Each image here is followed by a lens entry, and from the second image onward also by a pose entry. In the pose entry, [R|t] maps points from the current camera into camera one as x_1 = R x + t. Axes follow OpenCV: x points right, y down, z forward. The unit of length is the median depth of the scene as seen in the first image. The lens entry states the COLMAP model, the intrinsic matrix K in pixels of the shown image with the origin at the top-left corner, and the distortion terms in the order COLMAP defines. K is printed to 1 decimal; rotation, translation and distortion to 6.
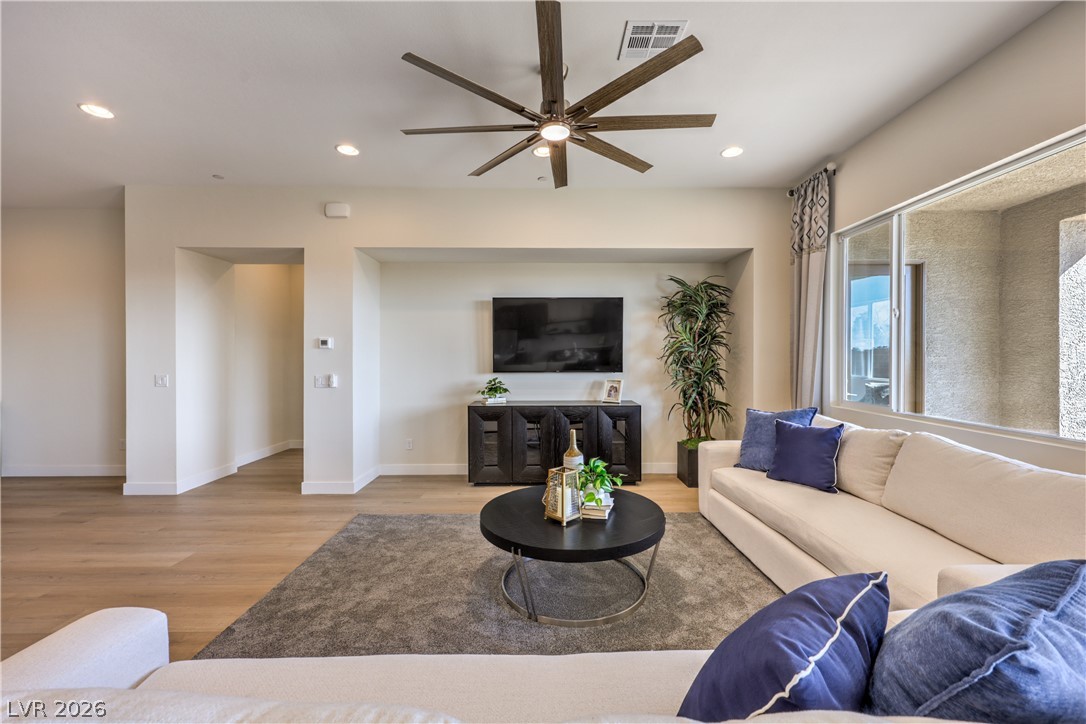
lens RADIAL K [[448.6, 0, 547.5], [0, 448.6, 358.8], [0, 0, 1]] dist [-0.001694, -0.000165]
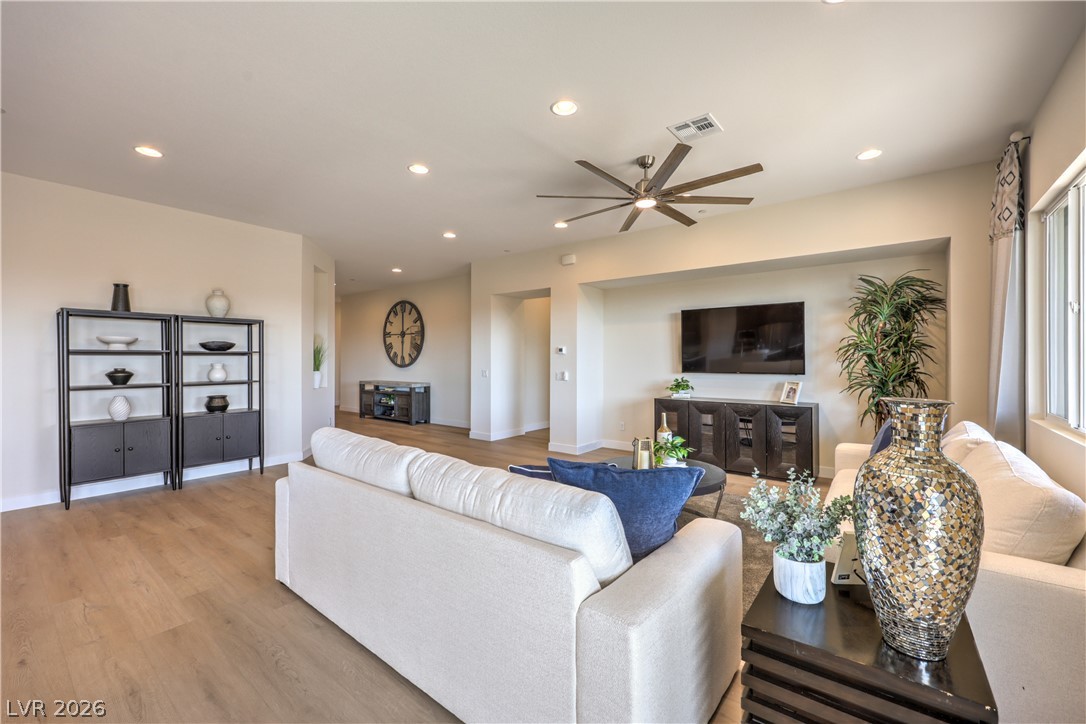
lens RADIAL K [[446.5, 0, 549.6], [0, 446.5, 355.8], [0, 0, 1]] dist [0.001215, -0.000026]
pose [[0.783188, -0.004782, -0.621767, 0.372316], [-0.002343, 0.999941, -0.010641, -0.001197], [0.621781, 0.009791, 0.783130, -0.171612]]
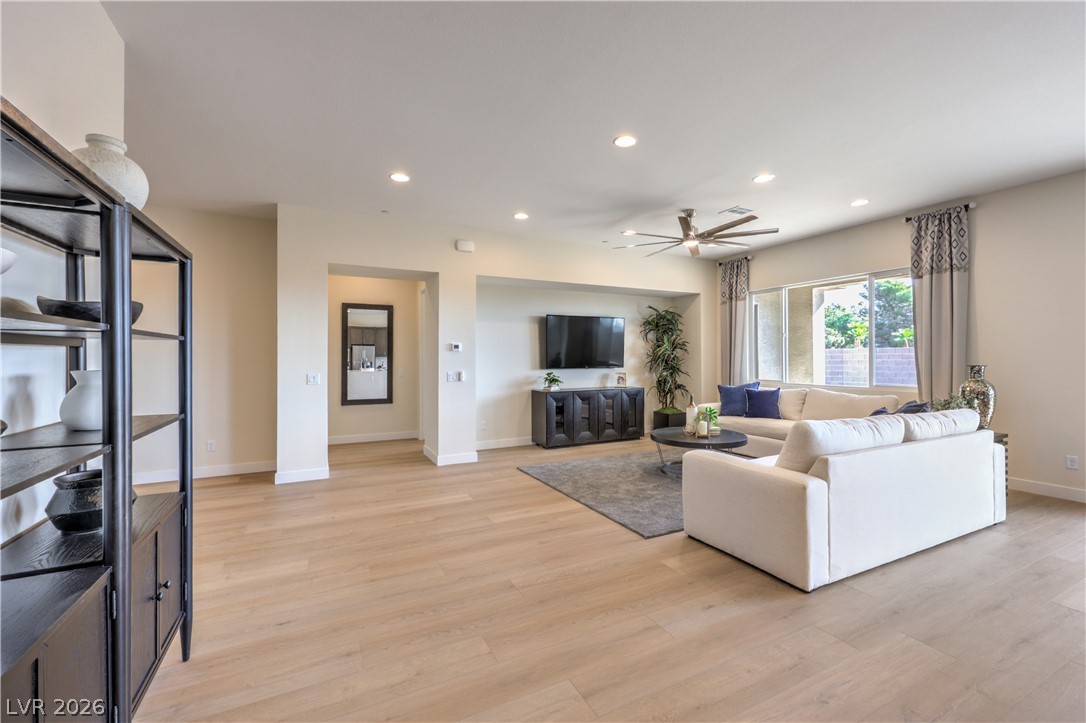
lens RADIAL K [[454.4, 0, 552.0], [0, 454.4, 359.3], [0, 0, 1]] dist [-0.001785, -0.000123]
pose [[0.894328, -0.005005, 0.447383, -0.794605], [0.006362, 0.999979, -0.001530, 0.003576], [-0.447366, 0.004215, 0.894341, -0.286249]]
